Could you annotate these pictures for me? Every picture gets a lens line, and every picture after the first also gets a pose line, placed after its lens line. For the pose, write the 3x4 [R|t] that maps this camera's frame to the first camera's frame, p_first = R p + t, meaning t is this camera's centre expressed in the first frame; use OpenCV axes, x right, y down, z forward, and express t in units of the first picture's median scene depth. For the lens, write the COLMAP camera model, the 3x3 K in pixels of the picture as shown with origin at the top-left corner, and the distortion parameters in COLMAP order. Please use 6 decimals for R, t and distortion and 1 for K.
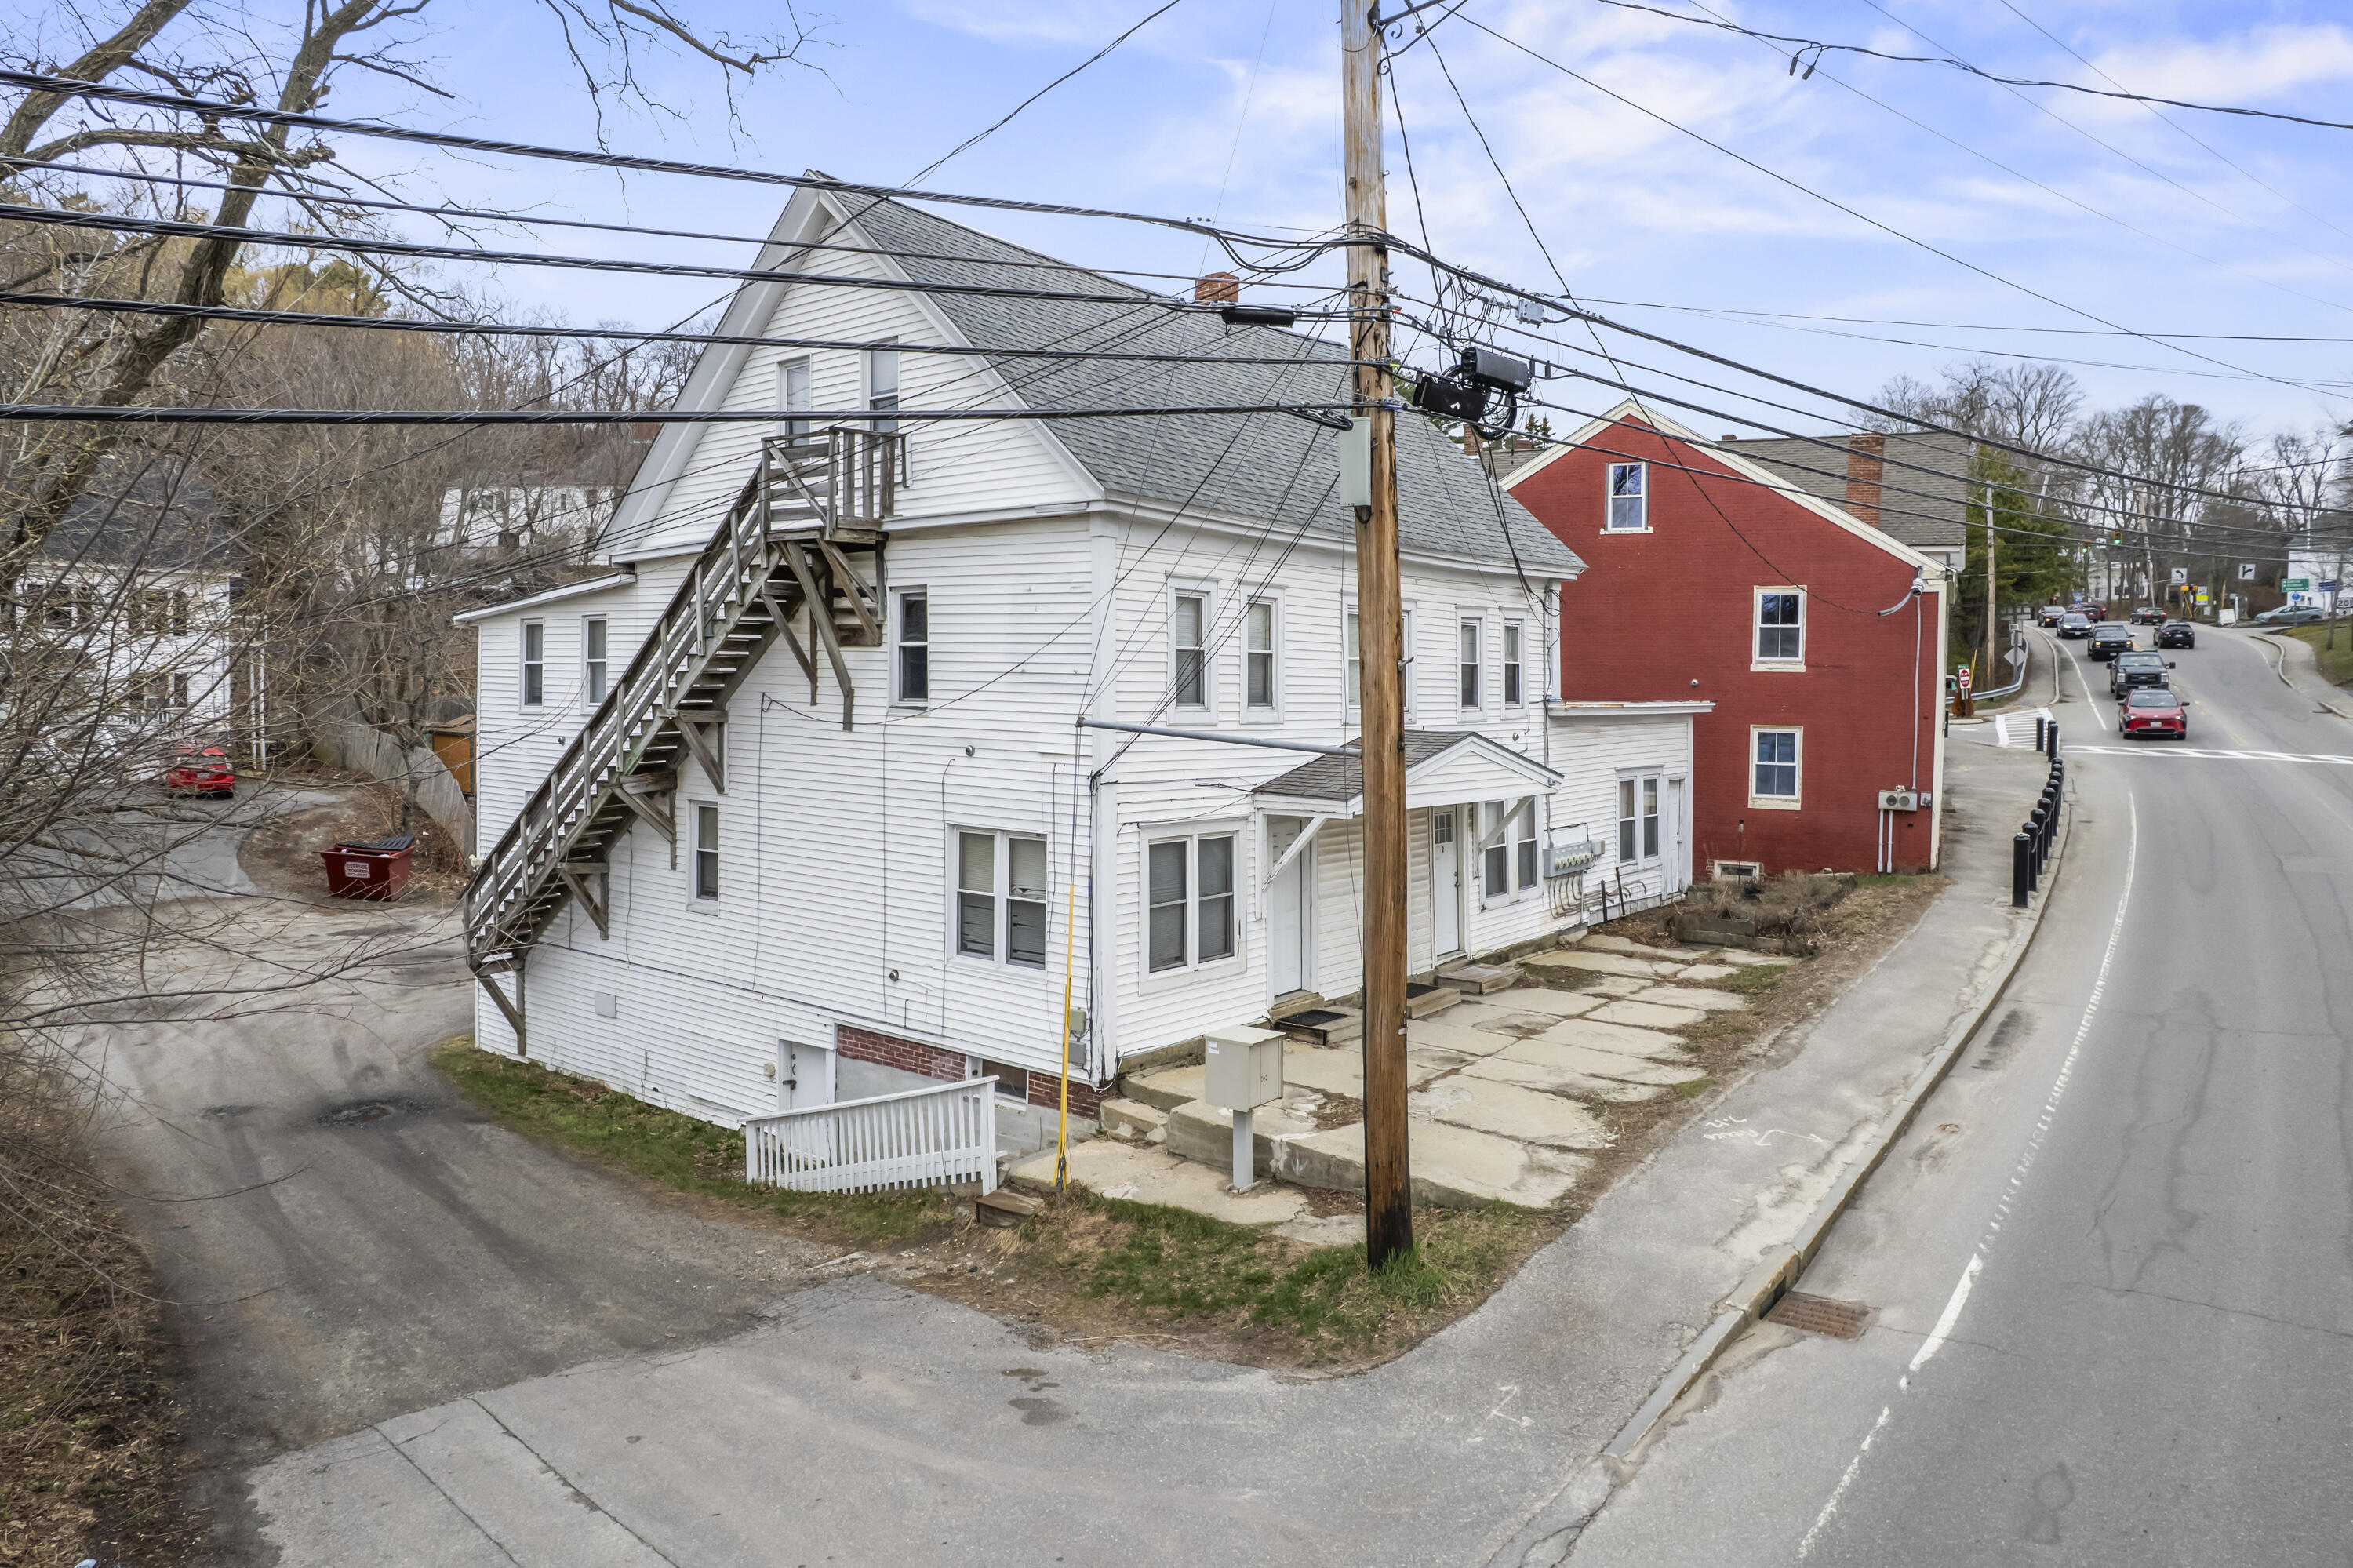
lens RADIAL K [[1550.5, 0, 1173.0], [0, 1550.5, 703.0], [0, 0, 1]] dist [-0.075154, 0.060437]
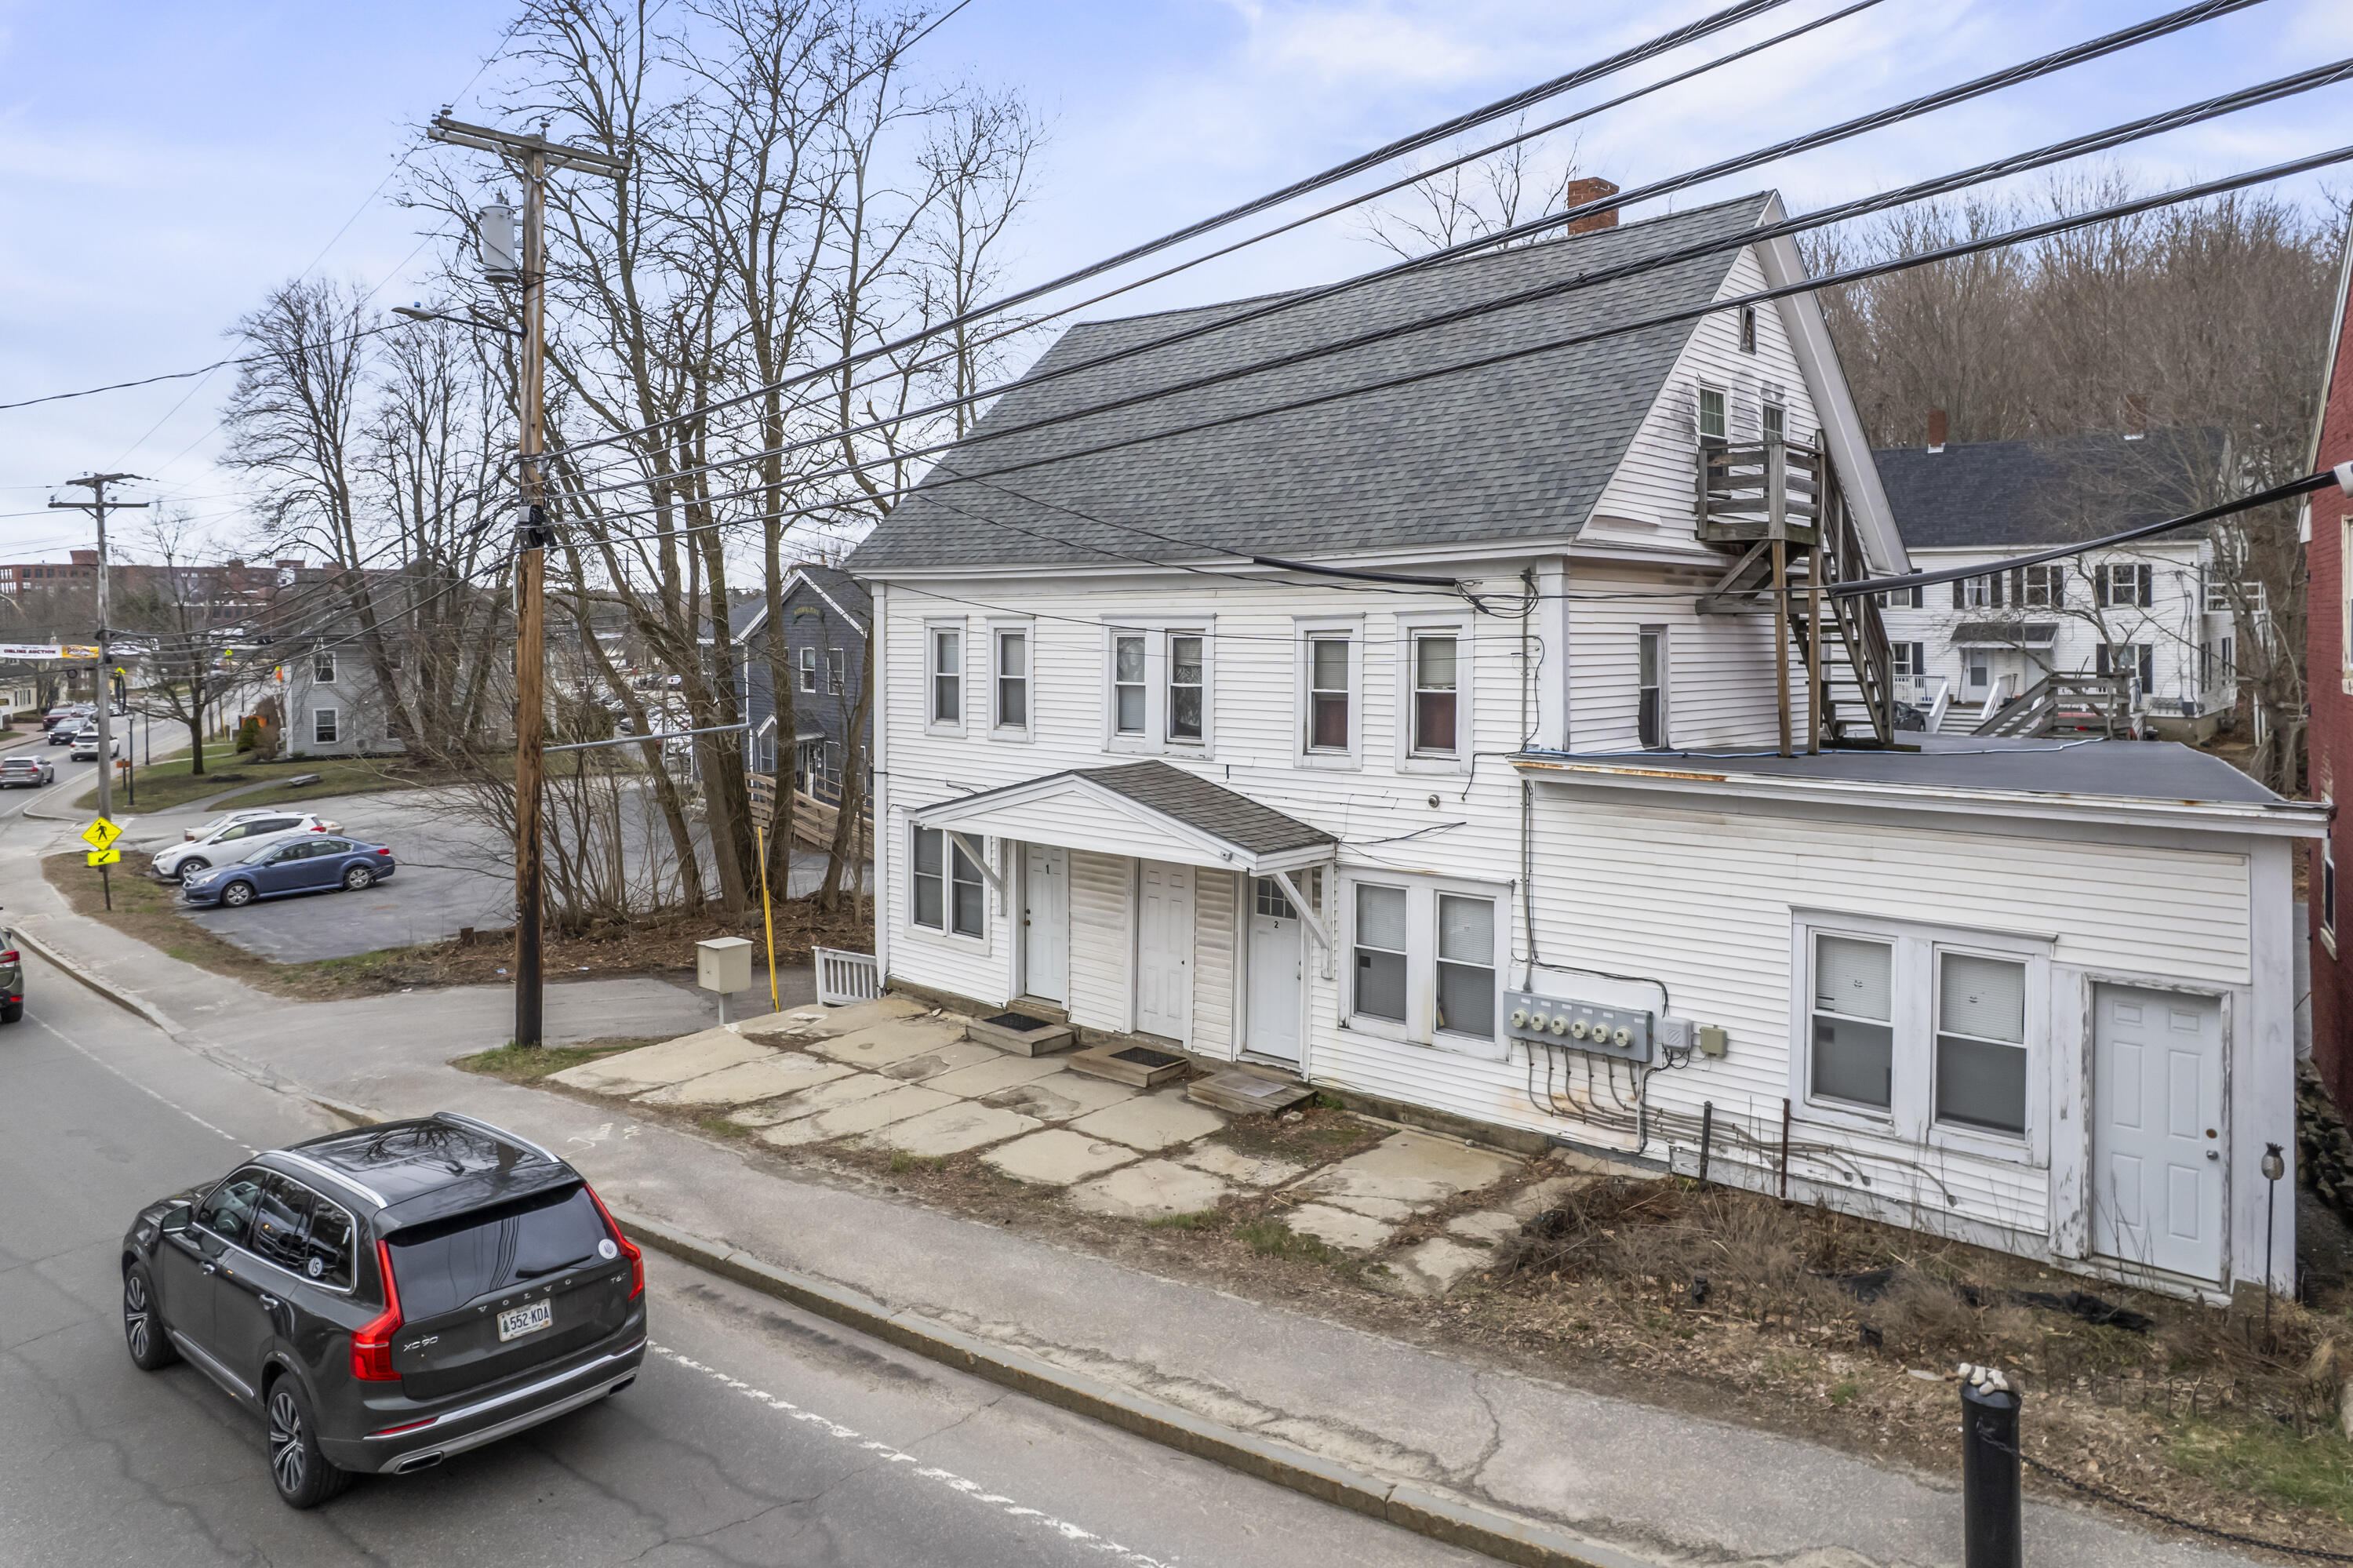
lens RADIAL K [[1556.5, 0, 1182.1], [0, 1556.5, 614.1], [0, 0, 1]] dist [-0.026908, 0.001711]
pose [[-0.077046, -0.017016, -0.996882, 1.231161], [-0.007661, 0.999835, -0.016474, -0.064401], [0.996998, 0.006368, -0.077164, 1.274093]]
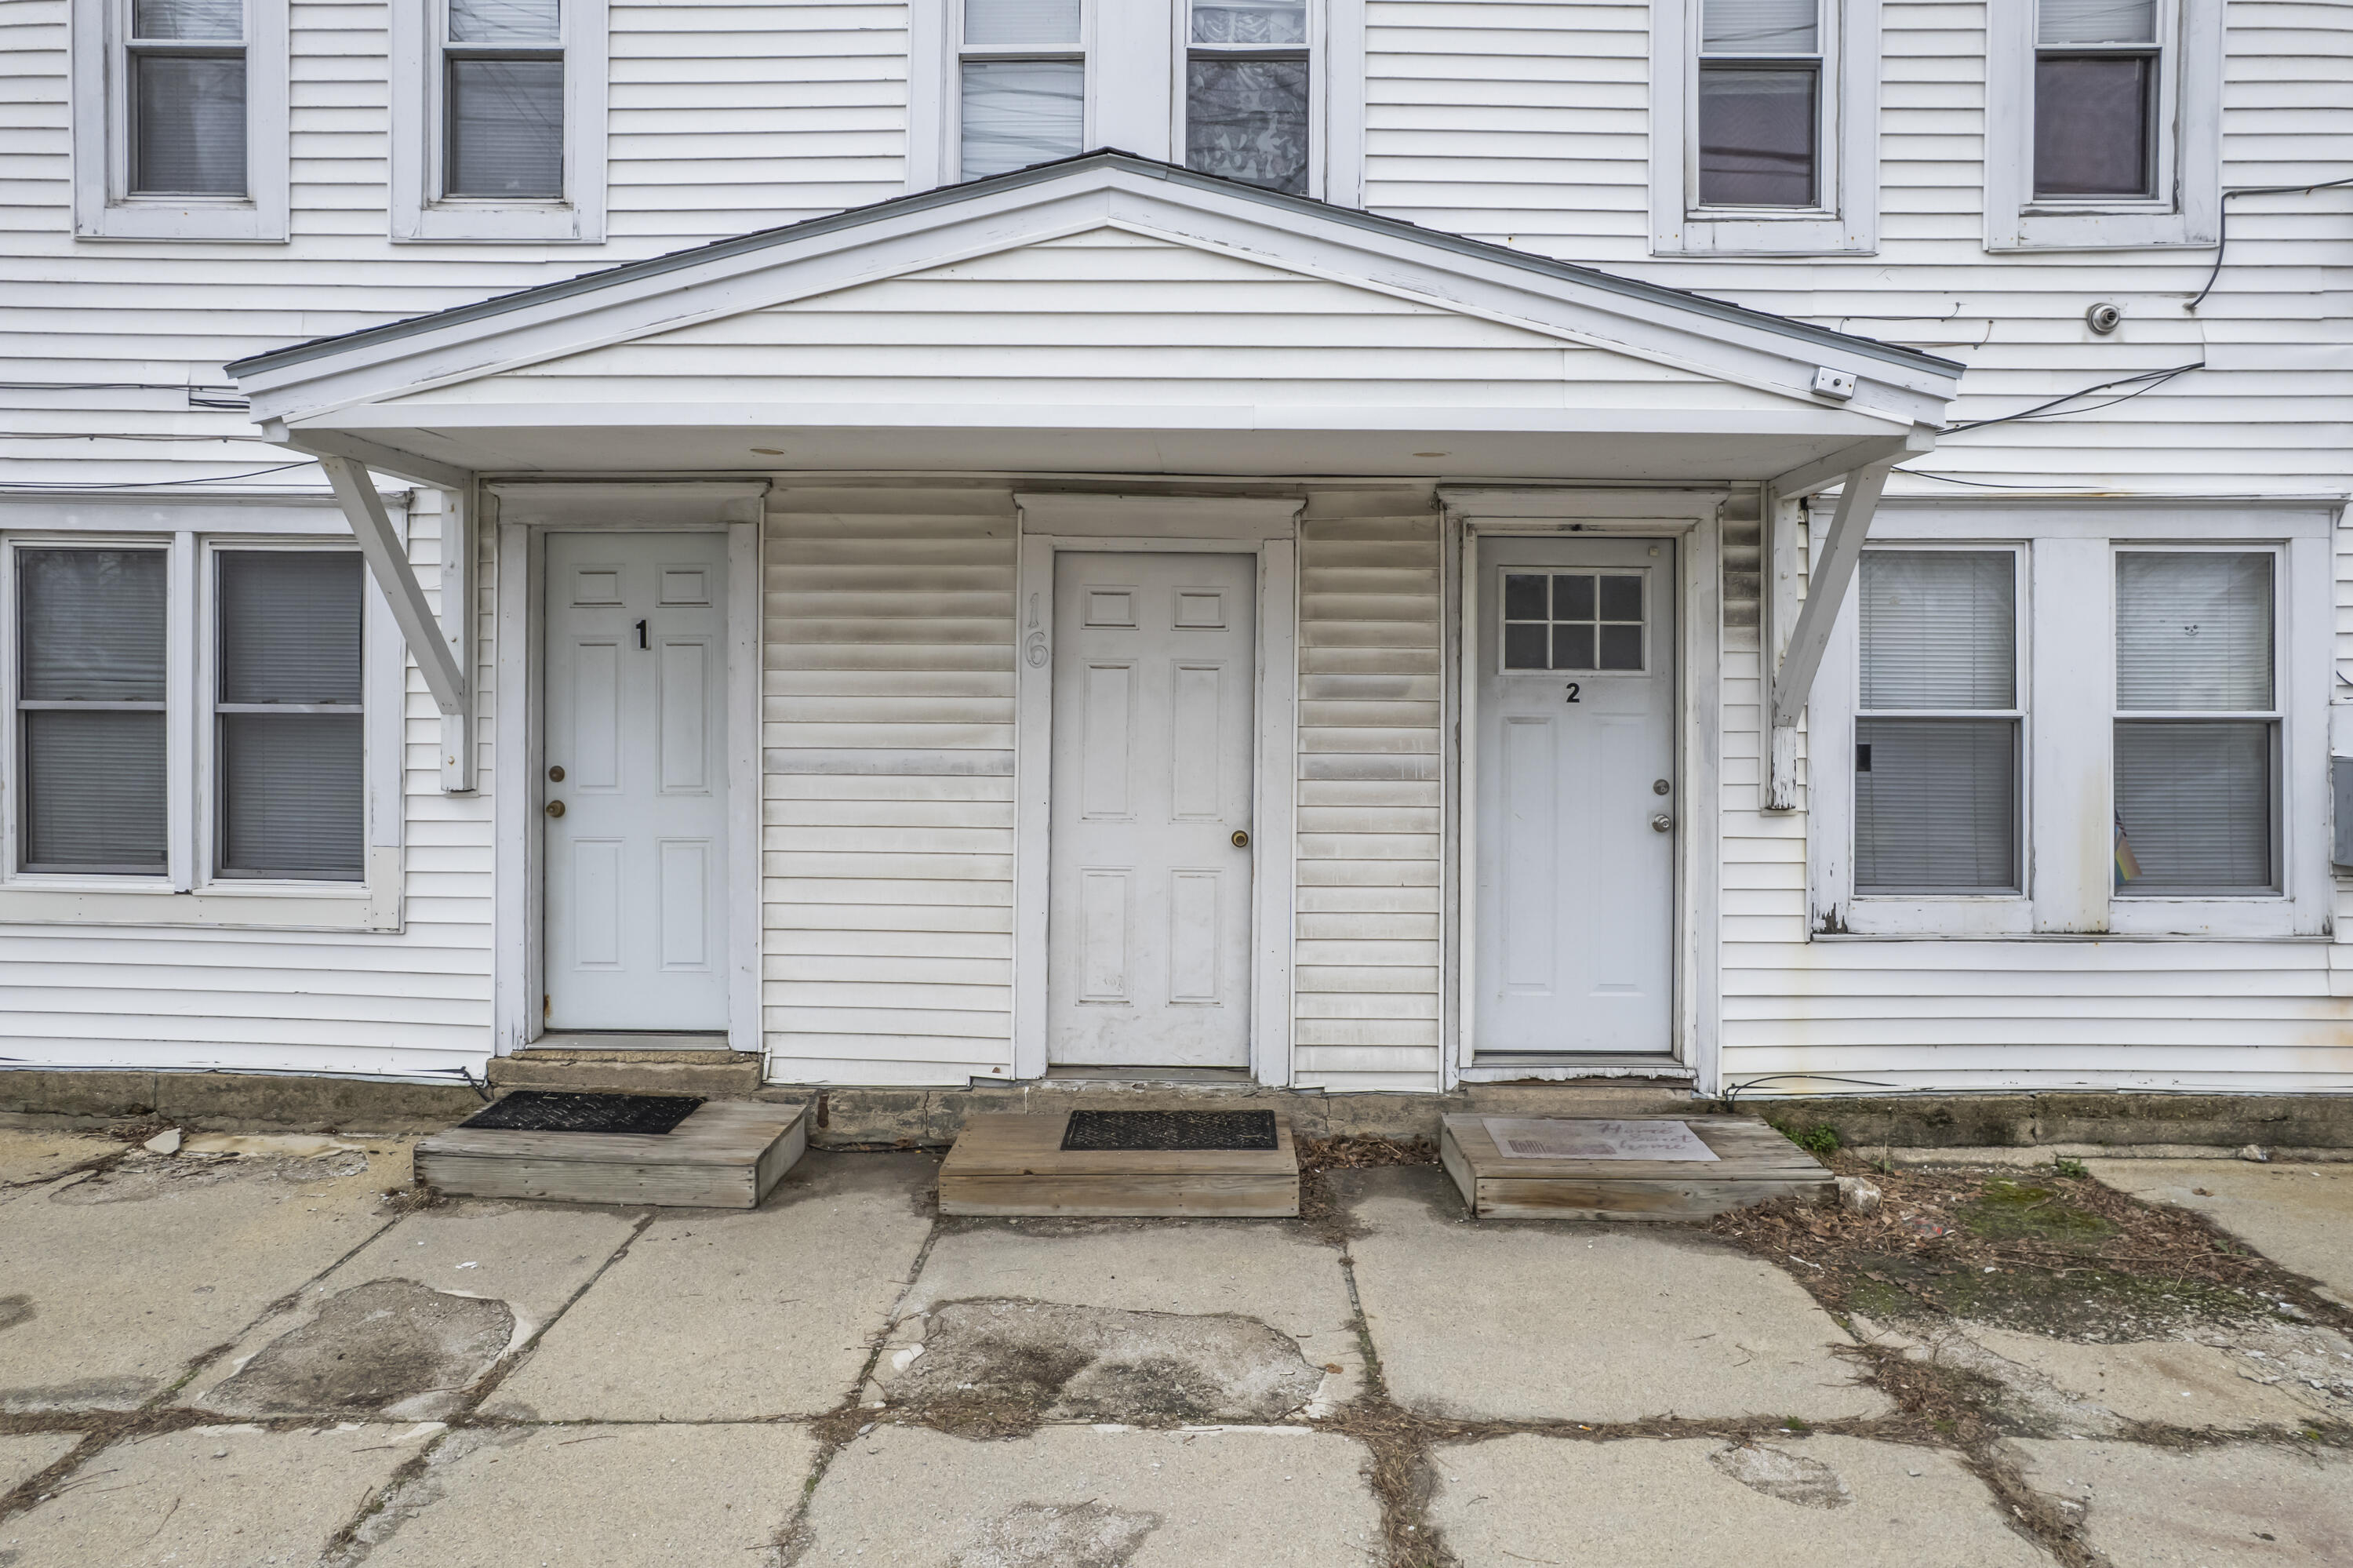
lens RADIAL K [[1550.5, 0, 1173.0], [0, 1550.5, 703.0], [0, 0, 1]] dist [-0.075154, 0.060437]
pose [[0.597575, 0.001492, -0.801812, 0.455018], [-0.011847, 0.999906, -0.006969, 0.125449], [0.801726, 0.013663, 0.597536, 0.964954]]
